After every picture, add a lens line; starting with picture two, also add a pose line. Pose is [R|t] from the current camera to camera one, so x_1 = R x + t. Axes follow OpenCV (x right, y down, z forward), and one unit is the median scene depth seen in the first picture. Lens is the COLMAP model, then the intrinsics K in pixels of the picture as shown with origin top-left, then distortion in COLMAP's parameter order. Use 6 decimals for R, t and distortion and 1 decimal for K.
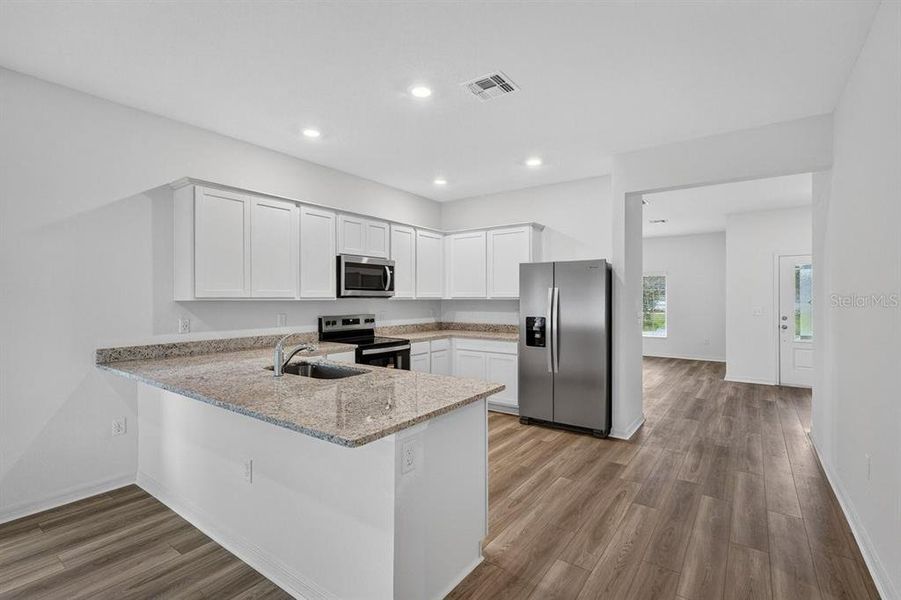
lens RADIAL K [[407.4, 0, 448.1], [0, 407.4, 294.9], [0, 0, 1]] dist [0.001731, -0.000005]
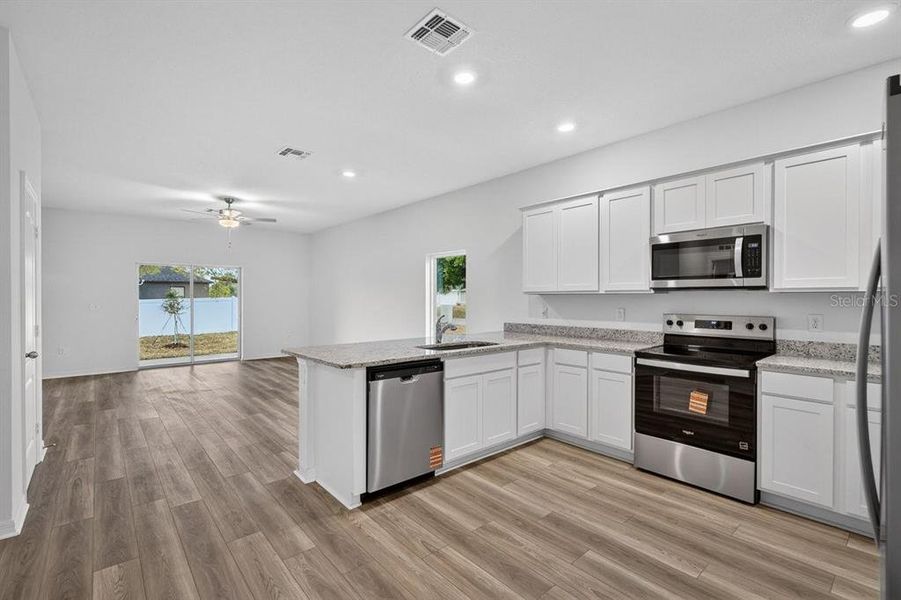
lens RADIAL K [[407.4, 0, 448.8], [0, 407.4, 300.6], [0, 0, 1]] dist [0.001731, -0.000005]
pose [[-0.217090, 0.010724, -0.976093, 0.574078], [0.010471, 0.999908, 0.008657, 0.014957], [0.976095, -0.008341, -0.217182, 0.752490]]
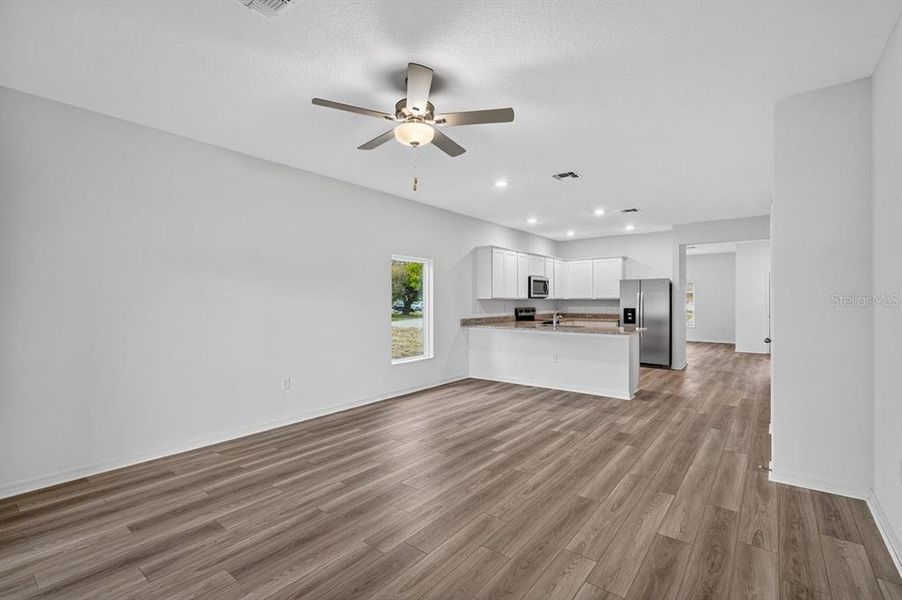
lens RADIAL K [[407.9, 0, 444.1], [0, 407.9, 302.4], [0, 0, 1]] dist [0.001731, -0.000005]
pose [[0.999233, 0.002873, -0.039042, -0.573151], [-0.002305, 0.999891, 0.014596, 0.000139], [0.039080, -0.014495, 0.999131, -0.927029]]
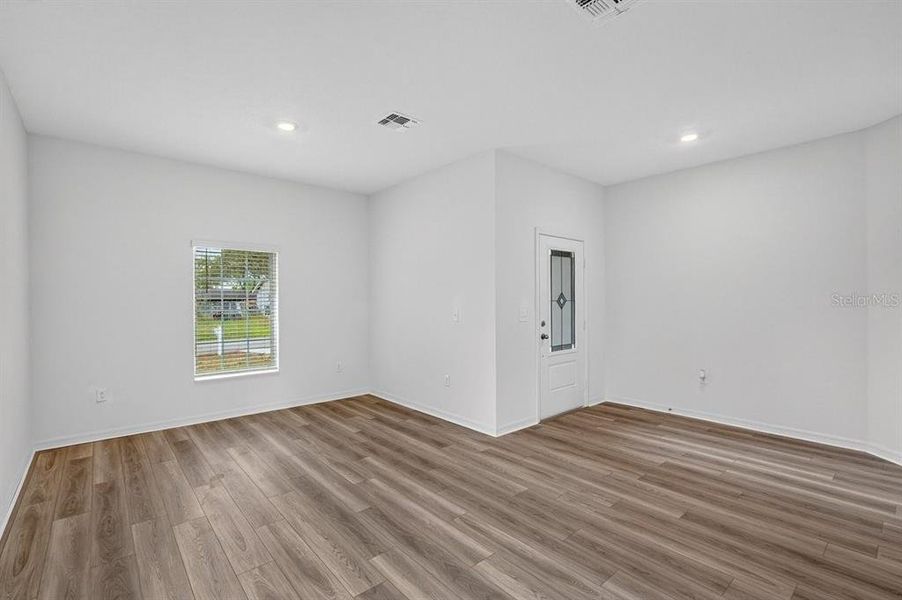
lens RADIAL K [[407.9, 0, 446.7], [0, 407.9, 301.1], [0, 0, 1]] dist [0.001731, -0.000005]
pose [[0.205779, -0.003386, 0.978593, 0.148940], [-0.009603, 0.999939, 0.005479, 0.022165], [-0.978551, -0.010525, 0.205734, 1.425790]]
